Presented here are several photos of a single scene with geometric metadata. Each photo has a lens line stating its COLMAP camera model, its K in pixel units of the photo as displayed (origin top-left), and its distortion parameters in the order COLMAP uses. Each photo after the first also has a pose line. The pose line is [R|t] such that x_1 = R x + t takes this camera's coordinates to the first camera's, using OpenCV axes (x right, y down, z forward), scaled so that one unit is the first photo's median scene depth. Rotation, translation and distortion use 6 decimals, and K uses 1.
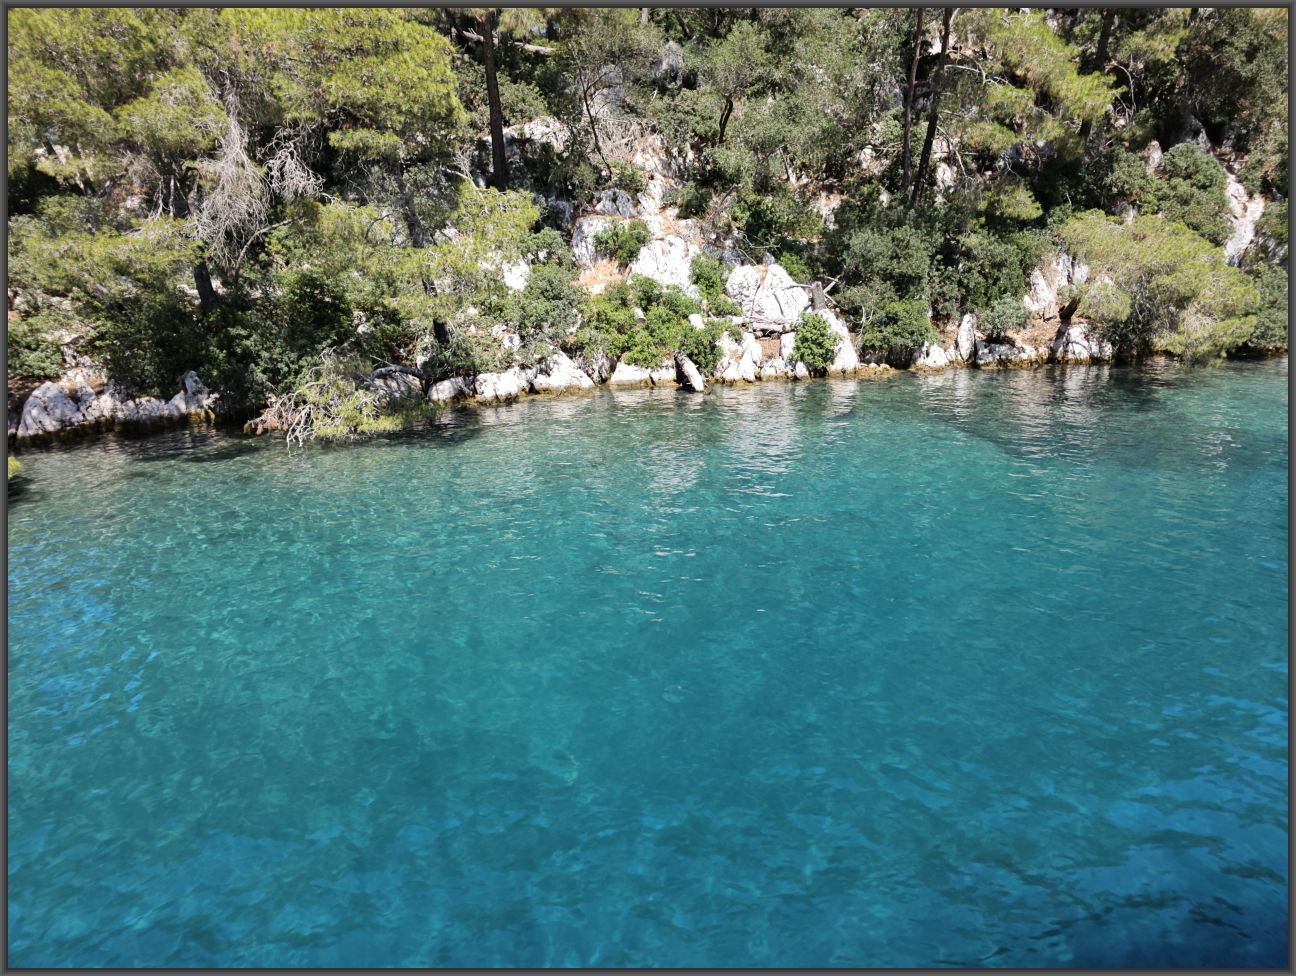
lens RADIAL K [[893.5, 0, 681.7], [0, 893.5, 485.5], [0, 0, 1]] dist [0.055683, -0.046818]
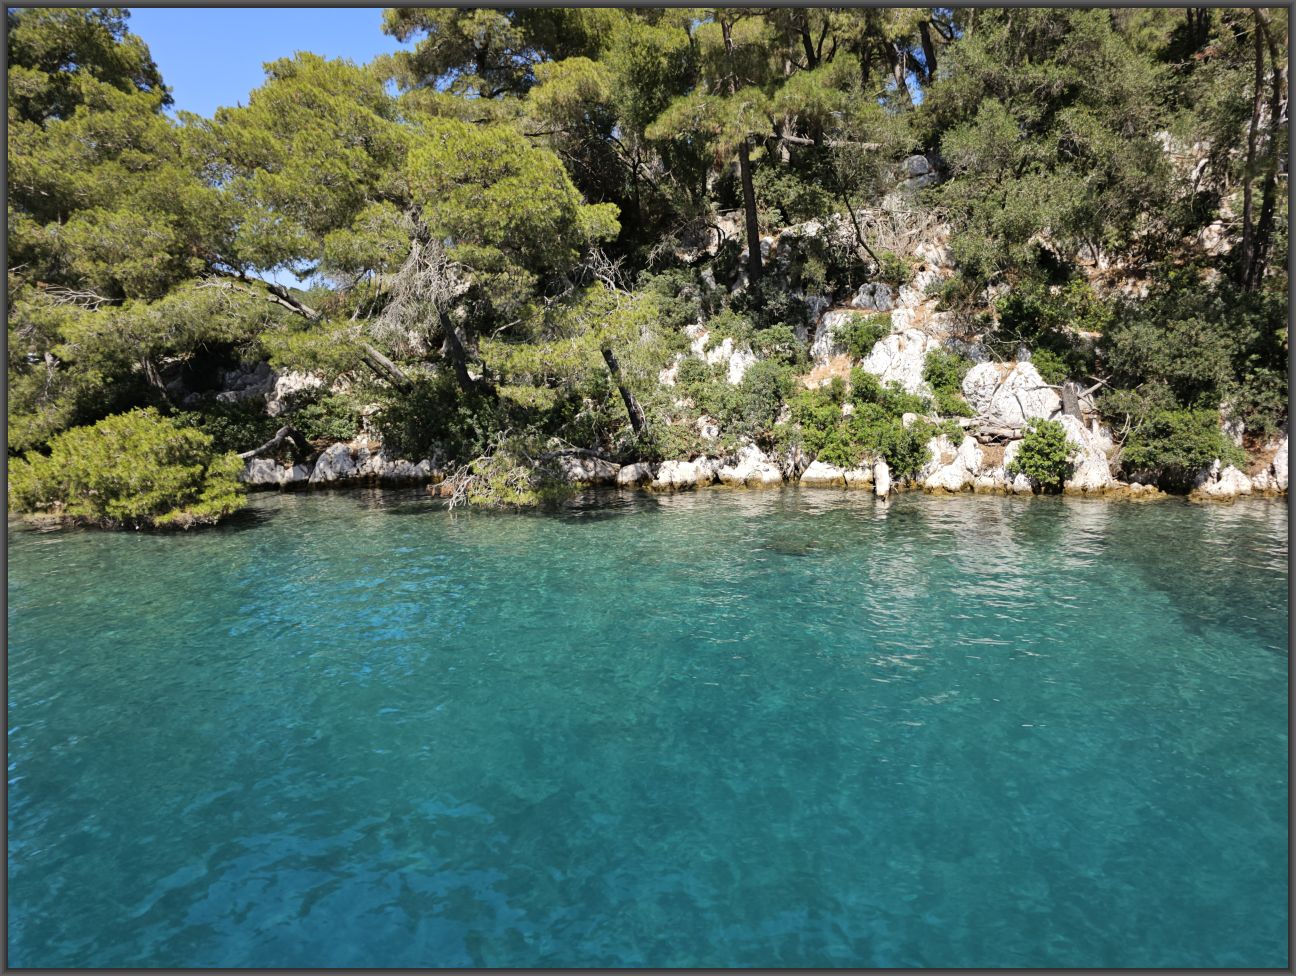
lens RADIAL K [[893.5, 0, 638.1], [0, 893.5, 500.9], [0, 0, 1]] dist [0.055683, -0.046818]
pose [[0.863077, 0.095770, -0.495909, 0.244445], [-0.134611, 0.989961, -0.043095, -0.025714], [0.486803, 0.103949, 0.867305, 0.074966]]
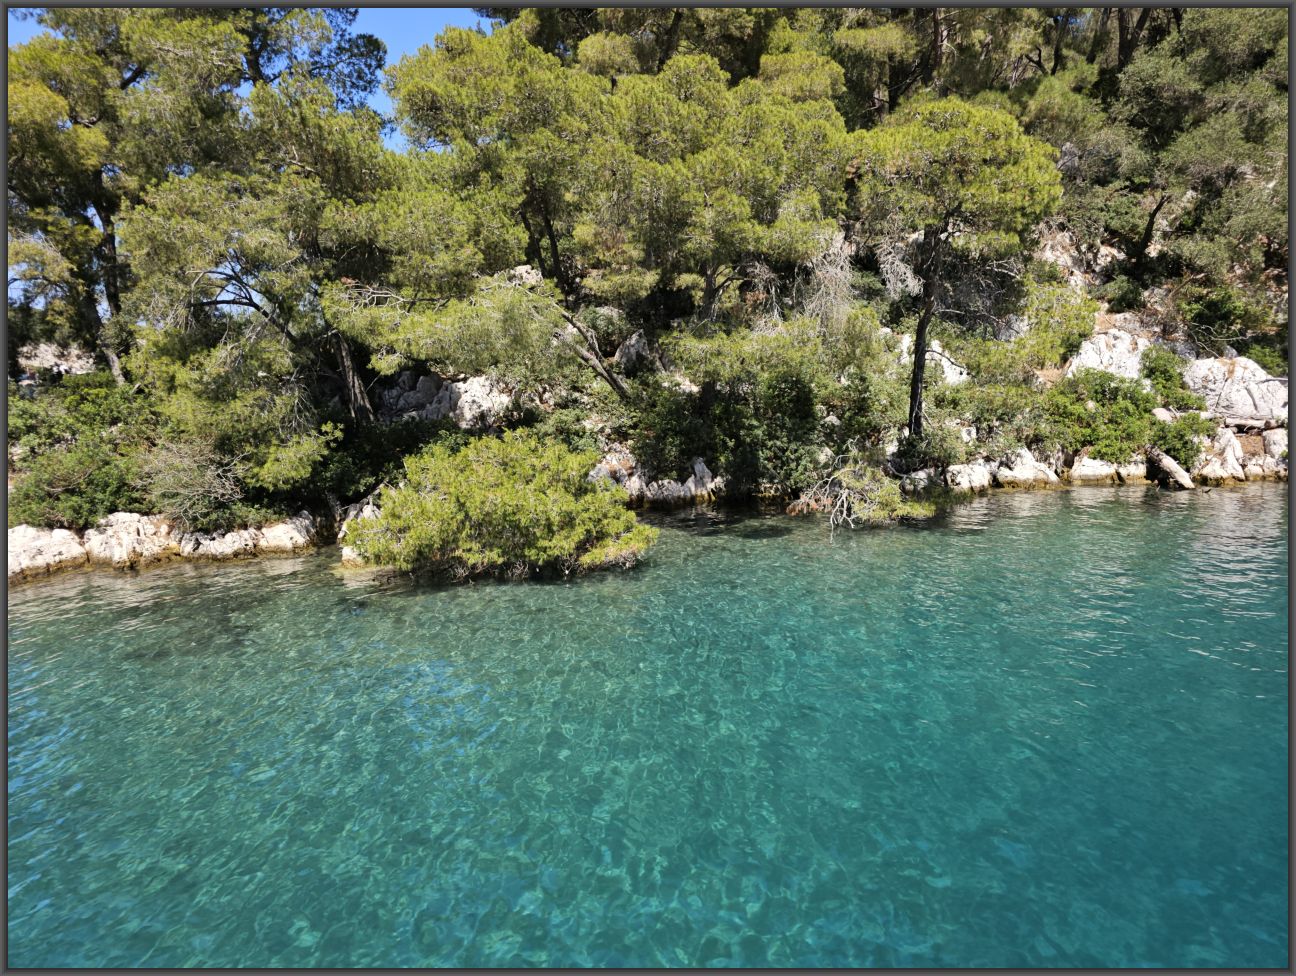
lens RADIAL K [[893.5, 0, 645.8], [0, 893.5, 482.8], [0, 0, 1]] dist [0.055683, -0.046818]
pose [[0.964158, 0.027481, -0.263902, -0.259718], [-0.057426, 0.992660, -0.106438, 0.020365], [0.259039, 0.117778, 0.958659, -0.050970]]
